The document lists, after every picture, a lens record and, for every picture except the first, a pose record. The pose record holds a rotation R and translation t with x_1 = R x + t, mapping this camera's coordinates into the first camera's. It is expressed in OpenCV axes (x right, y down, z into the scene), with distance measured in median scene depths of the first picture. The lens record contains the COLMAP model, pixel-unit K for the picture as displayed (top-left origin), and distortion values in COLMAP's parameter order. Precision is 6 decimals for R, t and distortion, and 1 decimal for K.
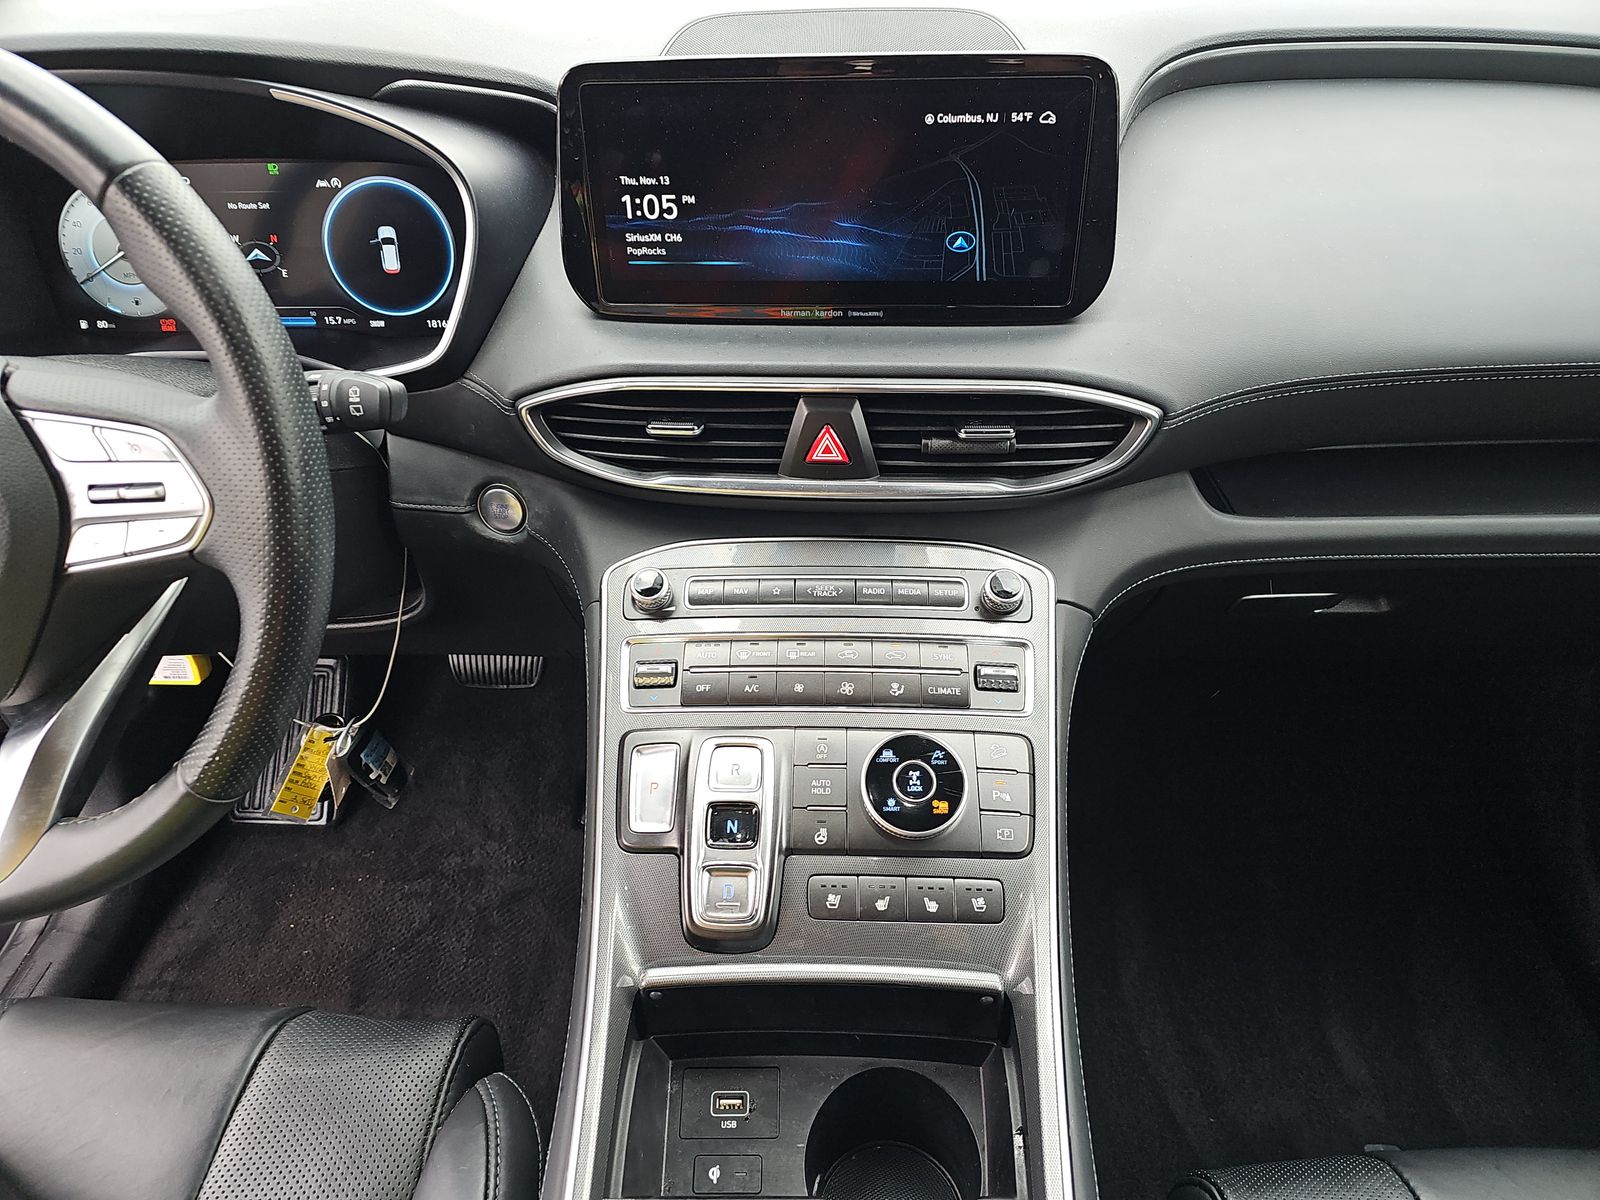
lens RADIAL K [[1062.9, 0, 798.1], [0, 1062.9, 607.6], [0, 0, 1]] dist [0.010621, -0.011394]
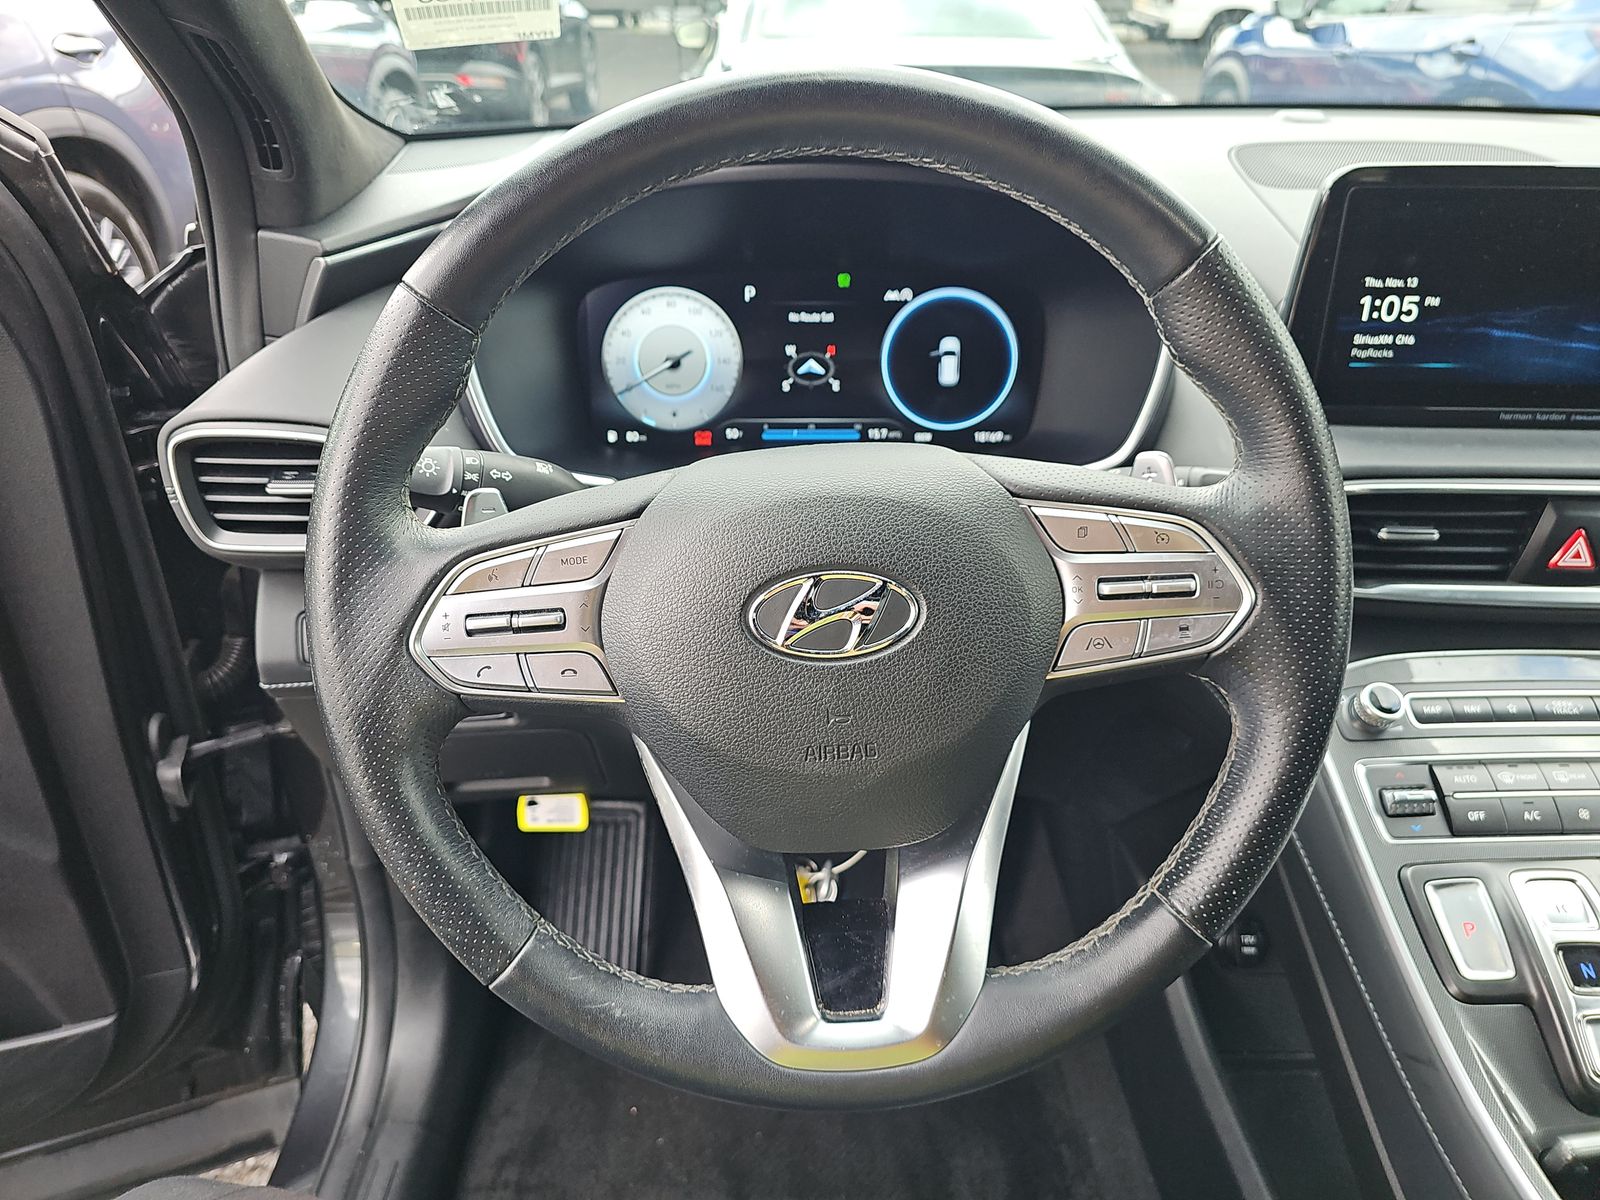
lens RADIAL K [[1062.9, 0, 795.6], [0, 1062.9, 593.8], [0, 0, 1]] dist [0.010621, -0.011394]
pose [[0.998725, -0.002513, 0.050410, -0.705608], [0.010132, 0.988413, -0.151450, 0.021183], [-0.049445, 0.151768, 0.987179, 0.104448]]
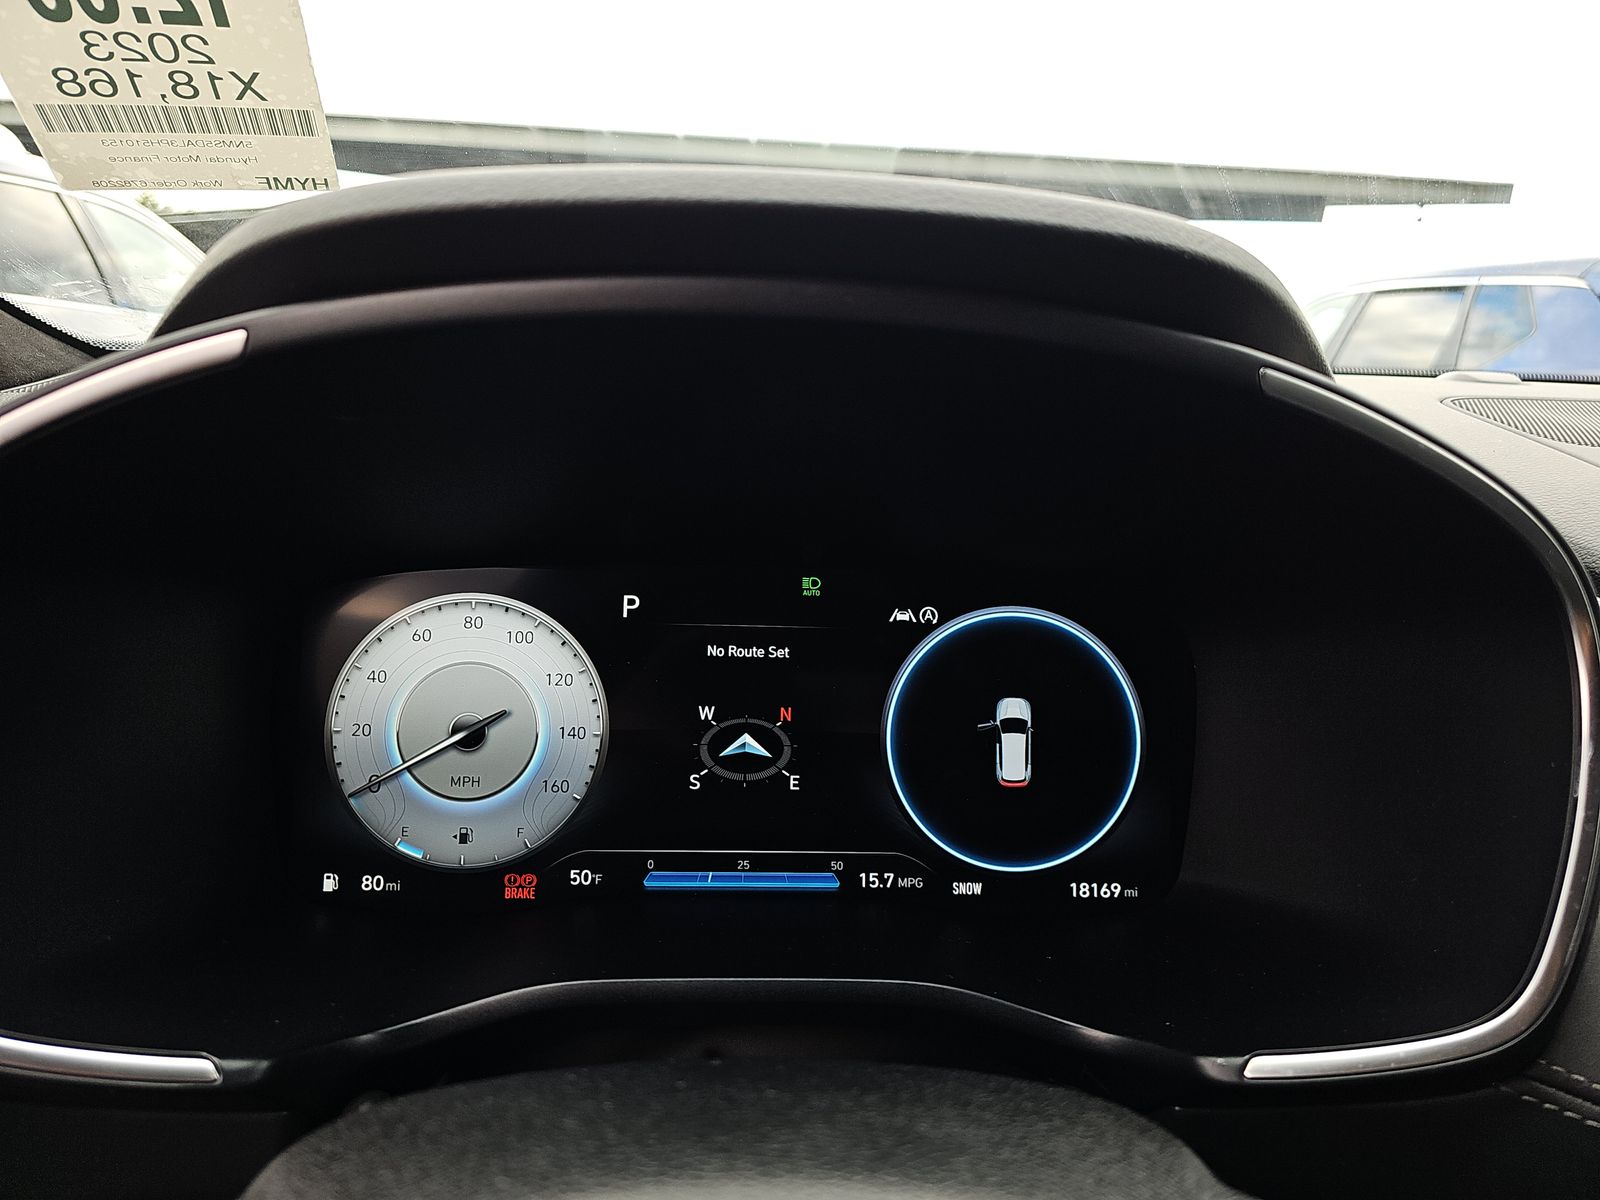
lens RADIAL K [[1062.9, 0, 814.0], [0, 1062.9, 601.4], [0, 0, 1]] dist [0.010621, -0.011394]
pose [[0.995559, 0.034851, 0.087455, -0.644310], [0.006703, 0.900358, -0.435097, -0.220749], [-0.093905, 0.433751, 0.896126, 0.657839]]
